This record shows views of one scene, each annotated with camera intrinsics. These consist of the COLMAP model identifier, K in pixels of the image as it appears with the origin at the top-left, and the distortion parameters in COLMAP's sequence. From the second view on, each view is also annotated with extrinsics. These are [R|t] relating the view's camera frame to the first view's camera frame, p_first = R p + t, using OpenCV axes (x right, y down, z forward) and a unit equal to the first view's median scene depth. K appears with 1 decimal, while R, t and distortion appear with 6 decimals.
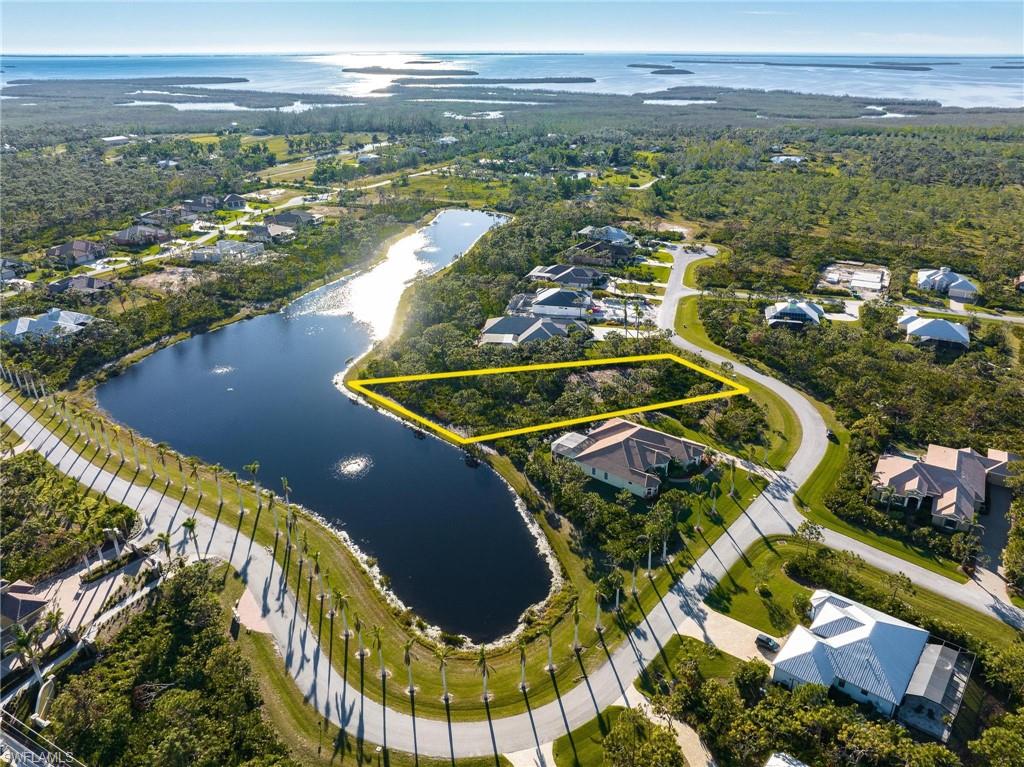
lens RADIAL K [[743.9, 0, 528.0], [0, 743.9, 385.0], [0, 0, 1]] dist [-0.011146, -0.003362]
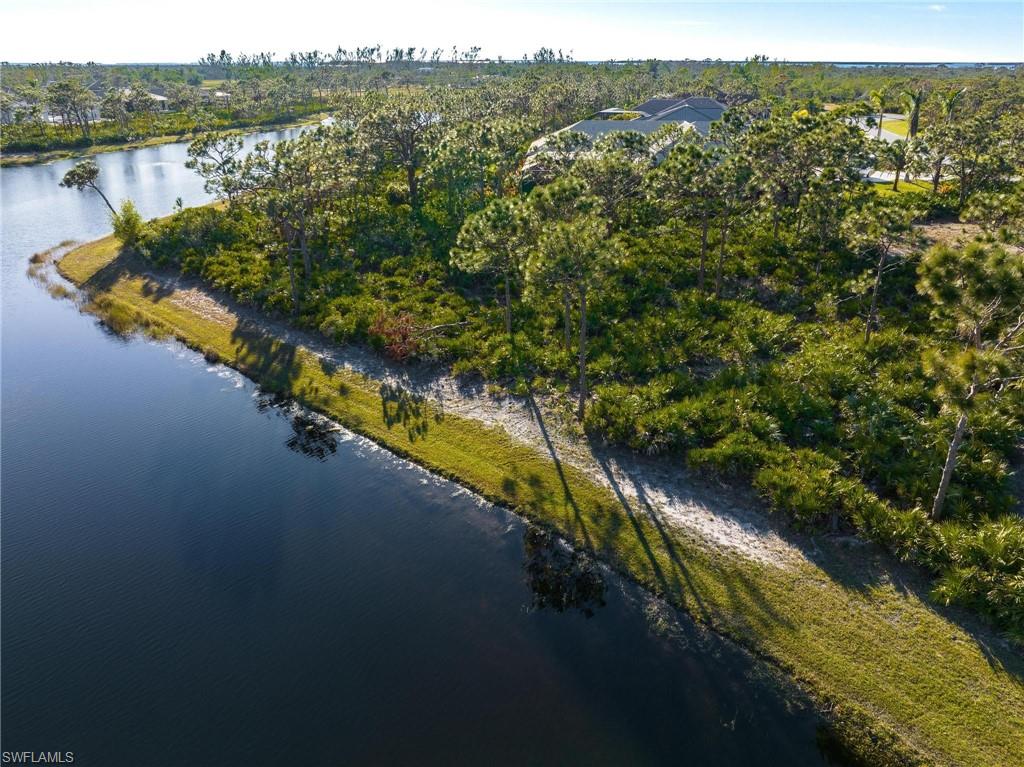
lens RADIAL K [[743.9, 0, 528.0], [0, 743.9, 385.0], [0, 0, 1]] dist [-0.011146, -0.003362]
pose [[0.999801, -0.010449, 0.017015, -0.051777], [0.010688, 0.999844, -0.014037, 0.034958], [-0.016866, 0.014217, 0.999757, 0.487867]]
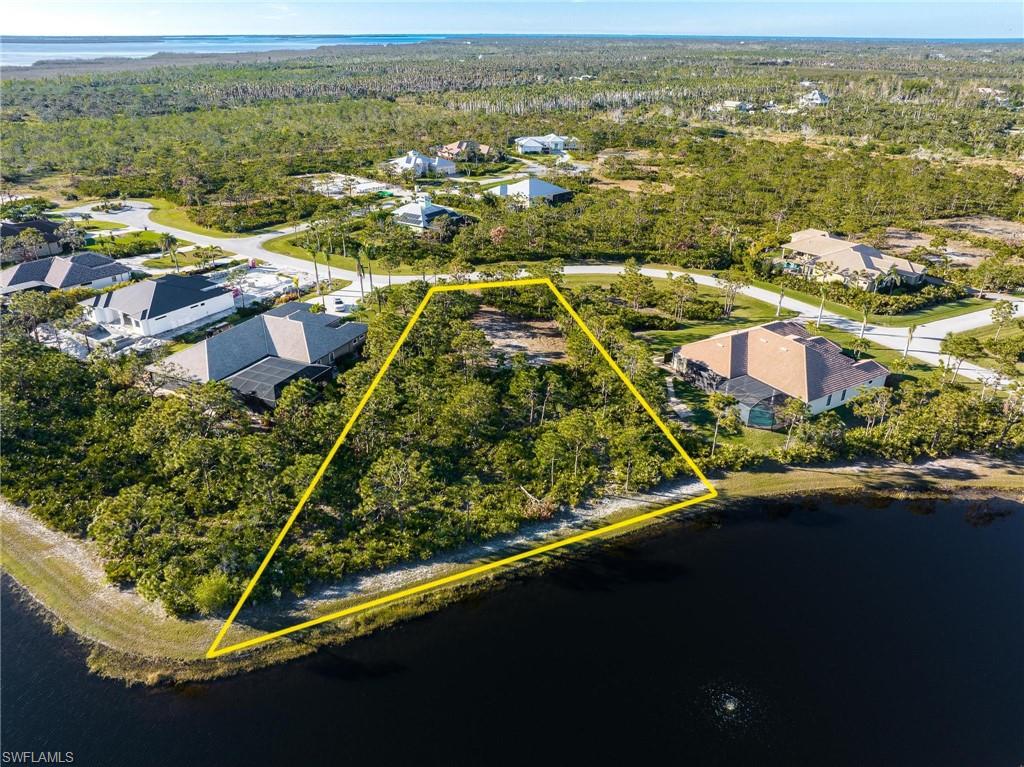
lens RADIAL K [[730.2, 0, 512.0], [0, 730.2, 383.5], [0, 0, 1]] dist [-0.021329, -0.001236]
pose [[0.346842, -0.405858, 0.845565, -0.278258], [0.382323, 0.884408, 0.267678, -0.089707], [-0.856464, 0.230437, 0.461918, 0.488125]]
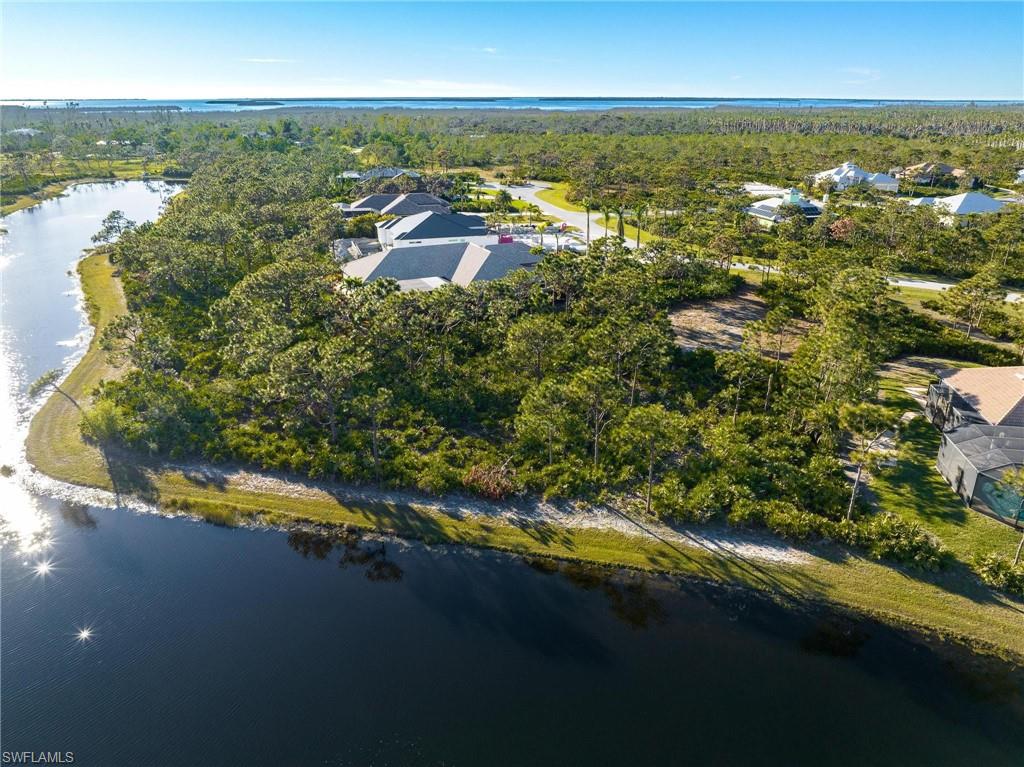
lens RADIAL K [[730.2, 0, 512.0], [0, 730.2, 383.5], [0, 0, 1]] dist [-0.021329, -0.001236]
pose [[0.871096, -0.178596, 0.457488, -0.142546], [0.201990, 0.979385, -0.002272, 0.003176], [-0.447651, 0.094387, 0.889213, 0.449757]]
